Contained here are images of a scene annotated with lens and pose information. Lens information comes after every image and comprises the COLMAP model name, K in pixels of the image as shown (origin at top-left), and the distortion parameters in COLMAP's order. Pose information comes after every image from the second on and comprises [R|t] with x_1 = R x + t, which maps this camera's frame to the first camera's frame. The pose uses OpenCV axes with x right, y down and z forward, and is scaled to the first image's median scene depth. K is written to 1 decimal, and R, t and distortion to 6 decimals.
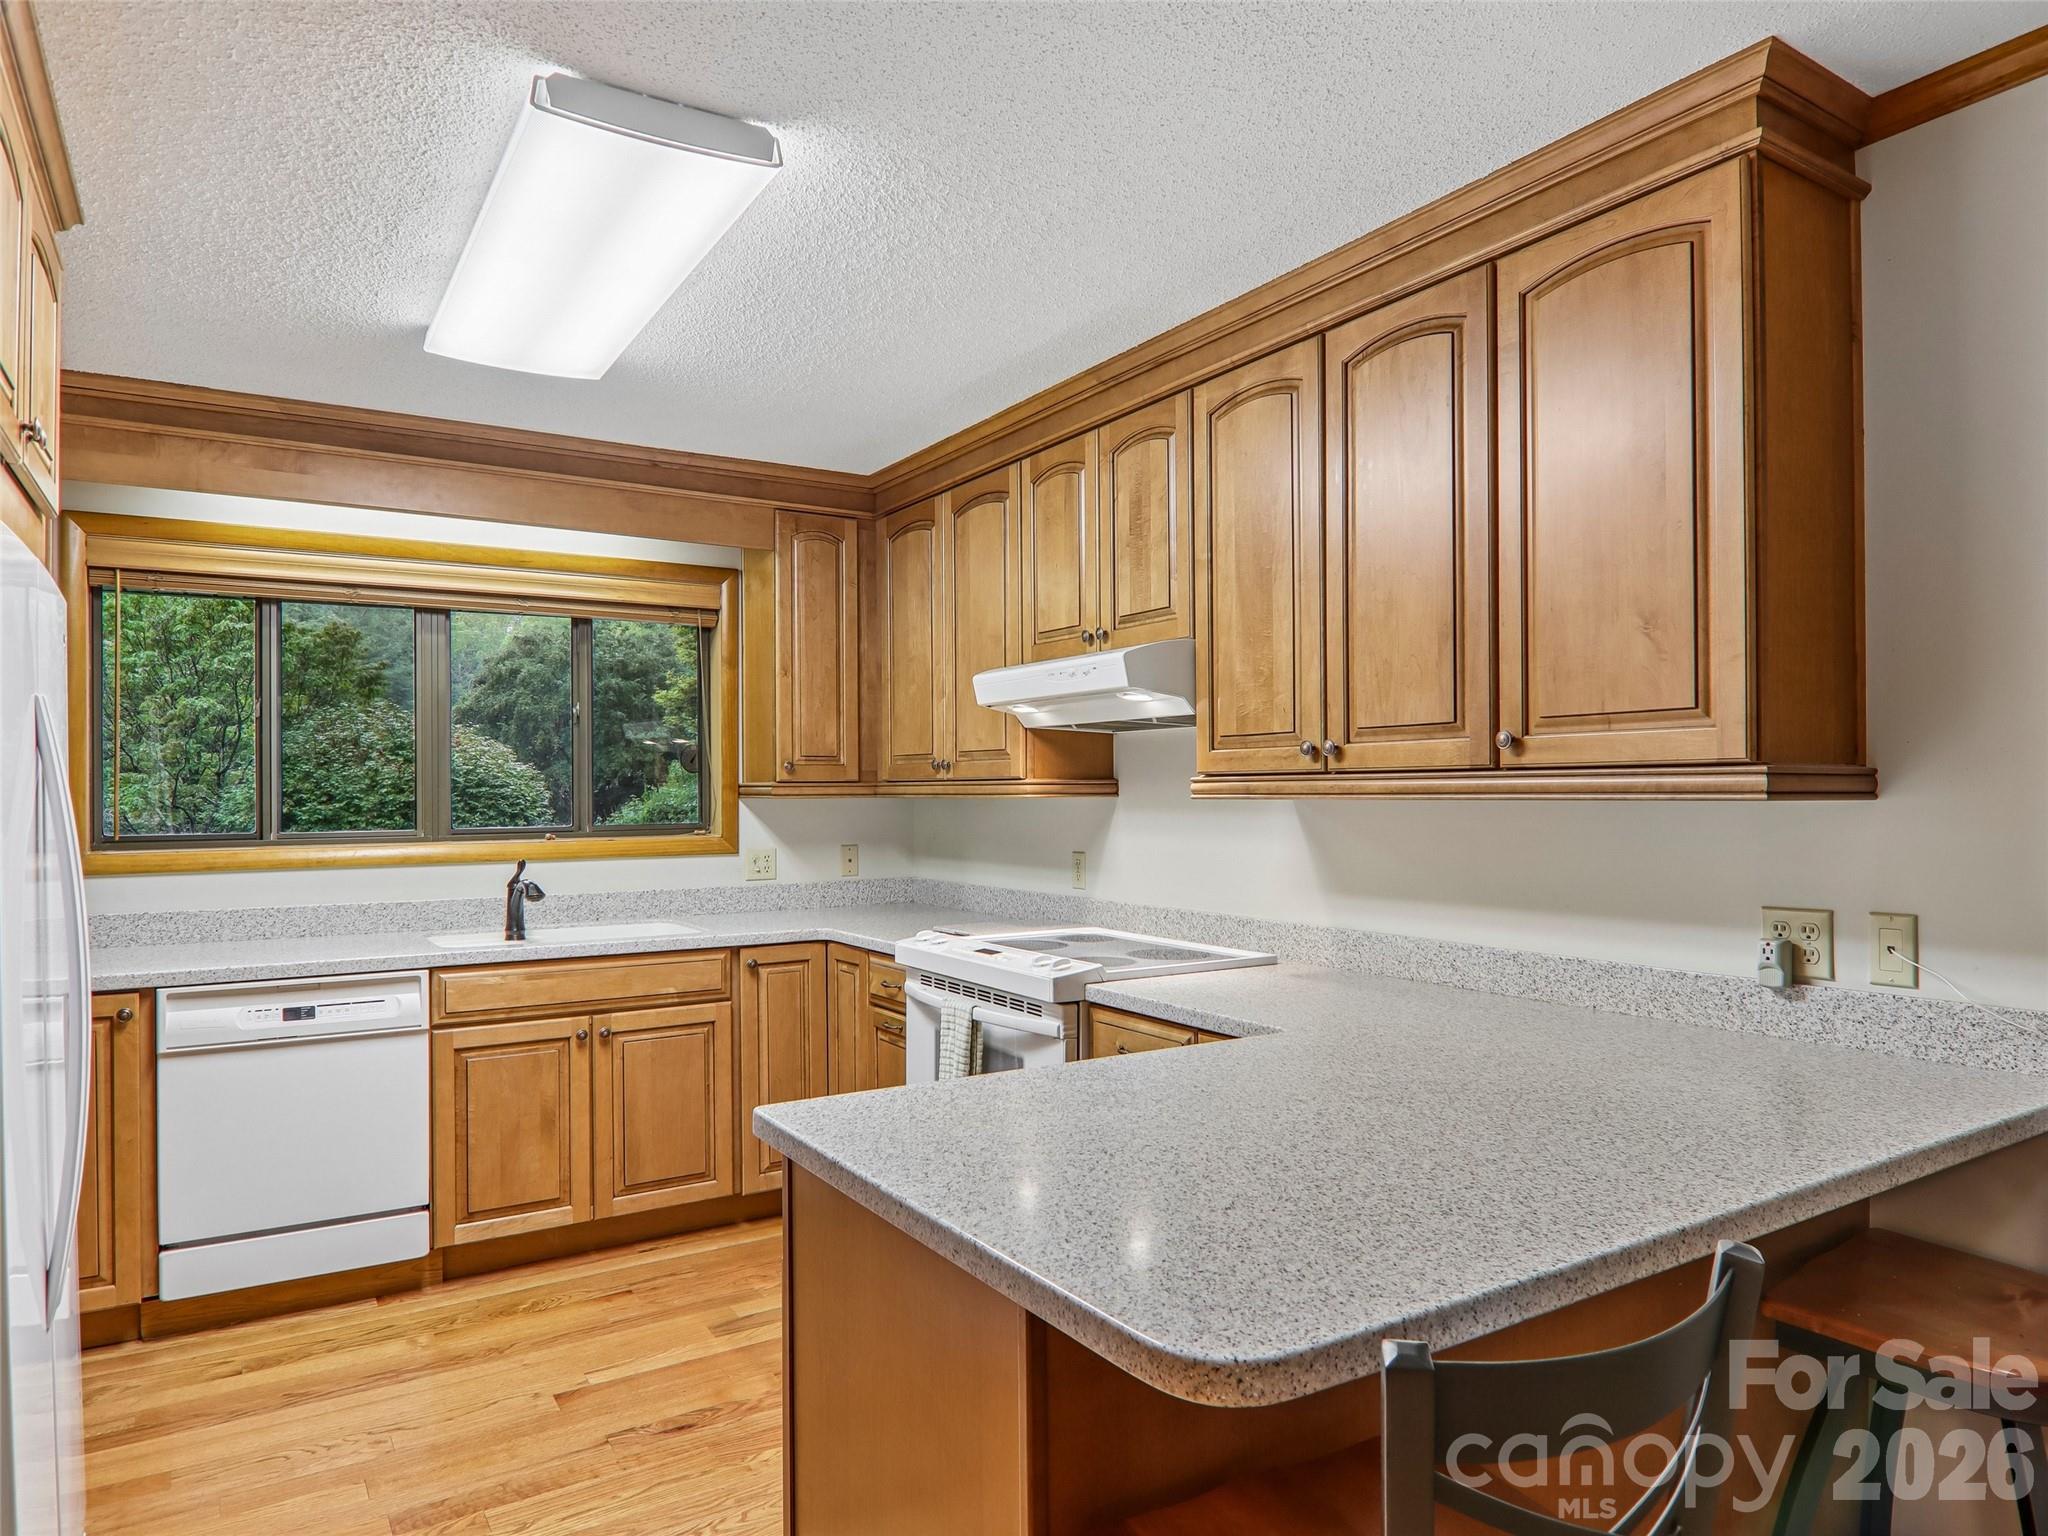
lens RADIAL K [[1274.3, 0, 1025.6], [0, 1274.3, 786.0], [0, 0, 1]] dist [0.006594, -0.022272]
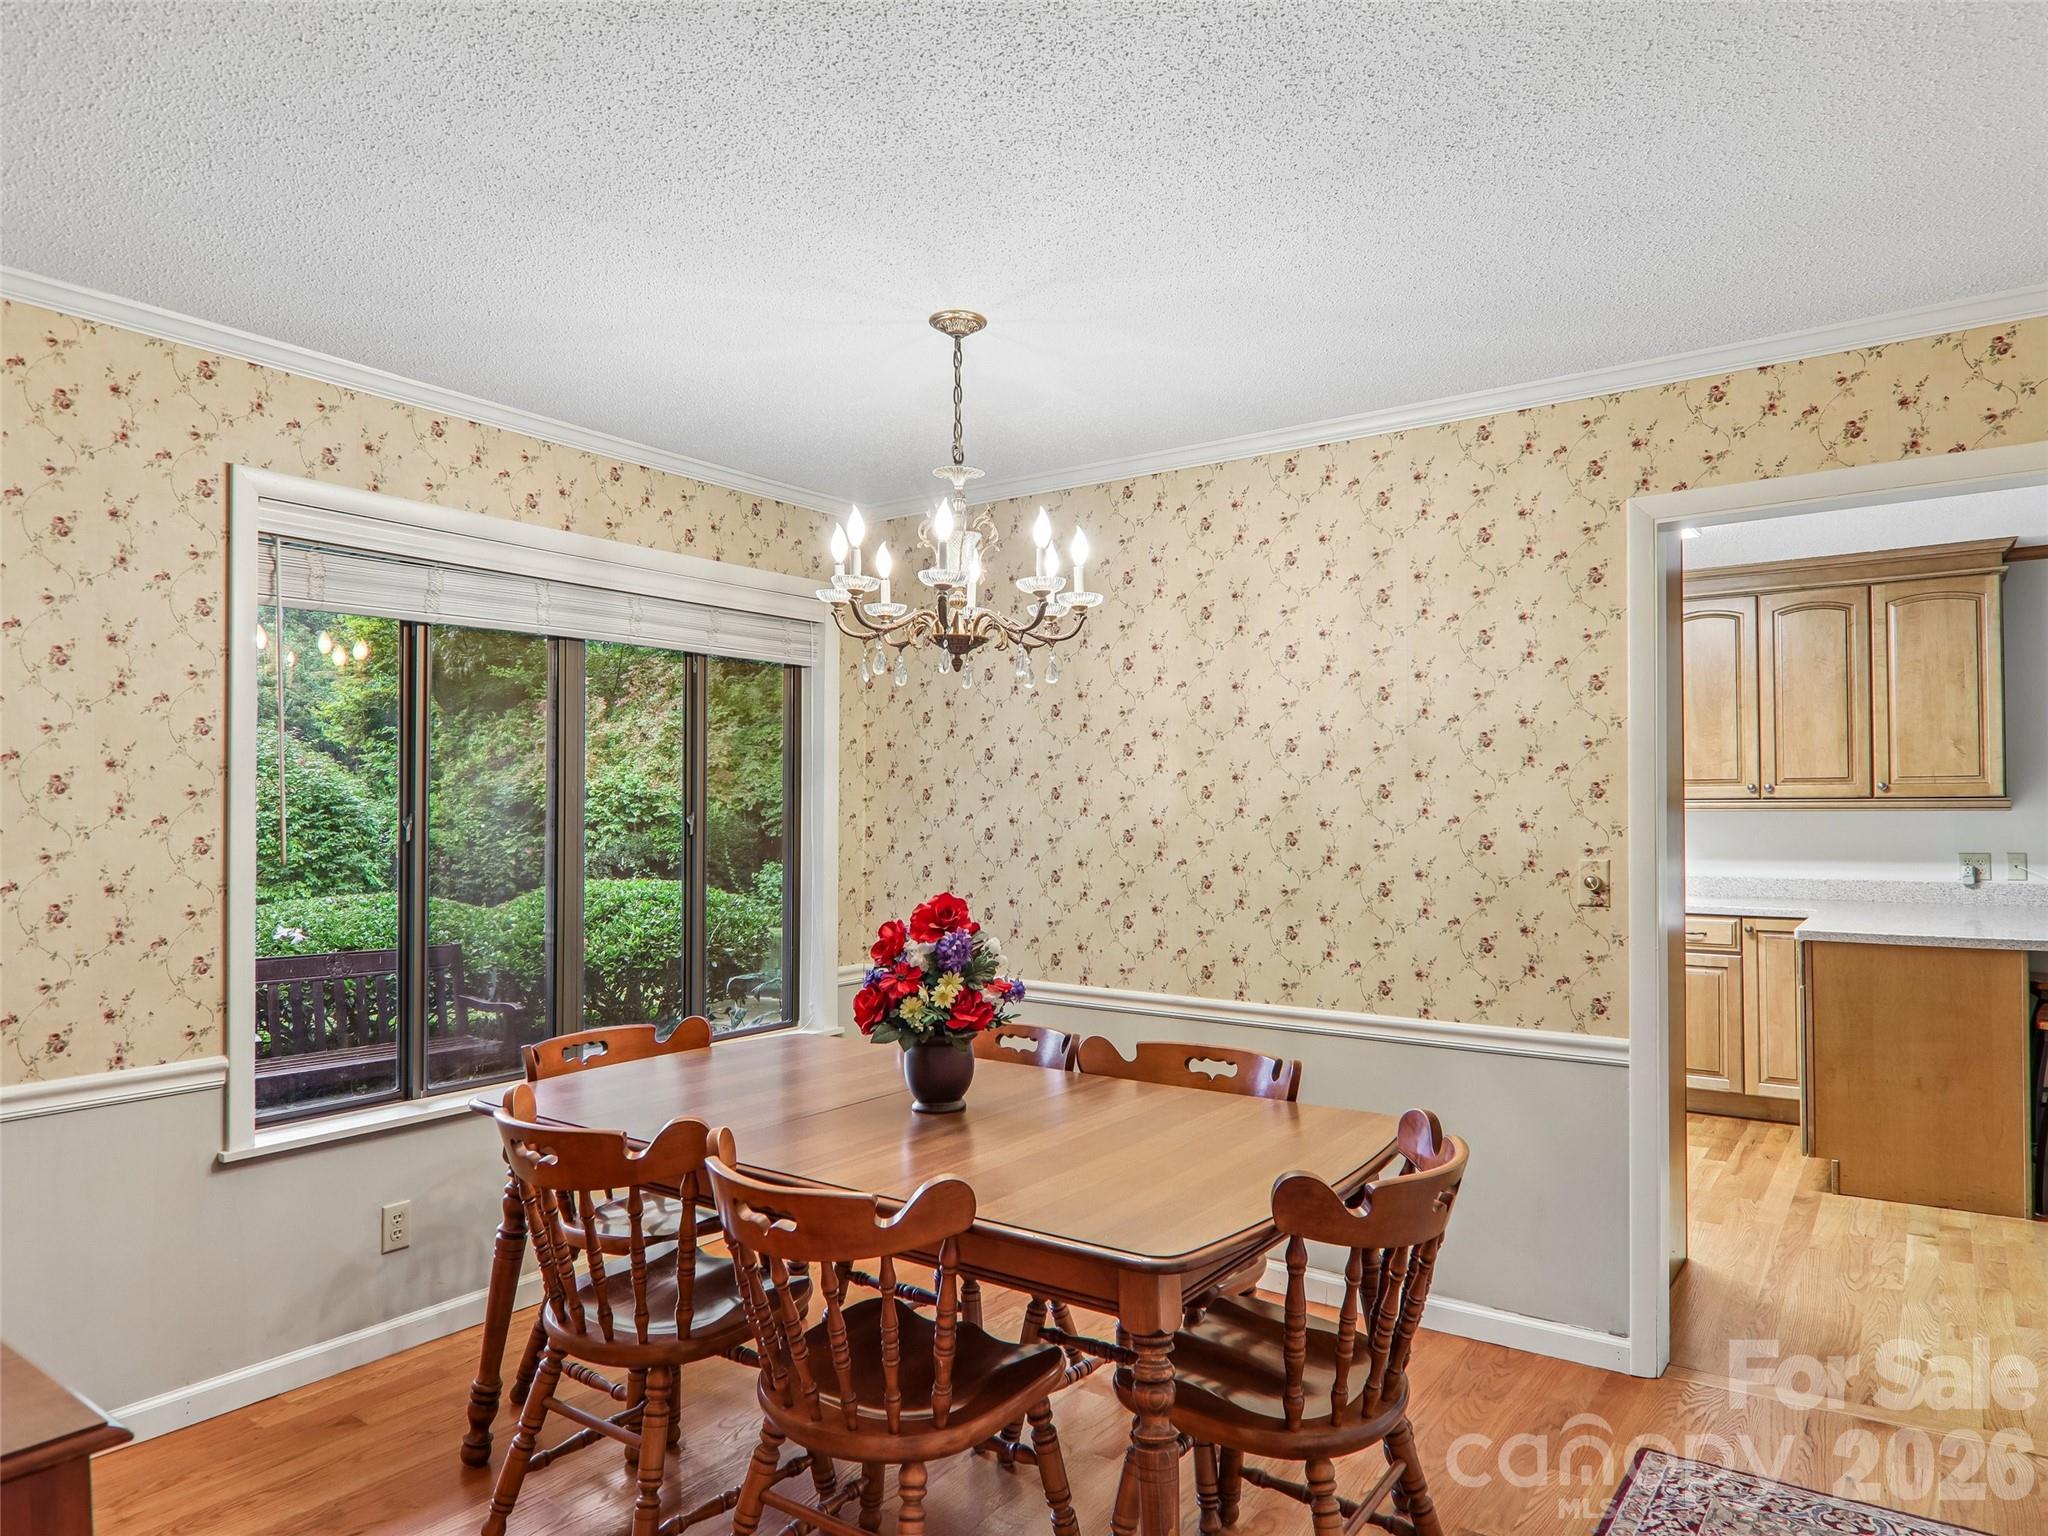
lens RADIAL K [[1274.3, 0, 1025.5], [0, 1274.3, 771.3], [0, 0, 1]] dist [0.006594, -0.022272]
pose [[0.921903, 0.009554, 0.387302, -1.390595], [-0.000196, 0.999707, -0.024197, -0.003613], [-0.387420, 0.022231, 0.921635, -0.397381]]
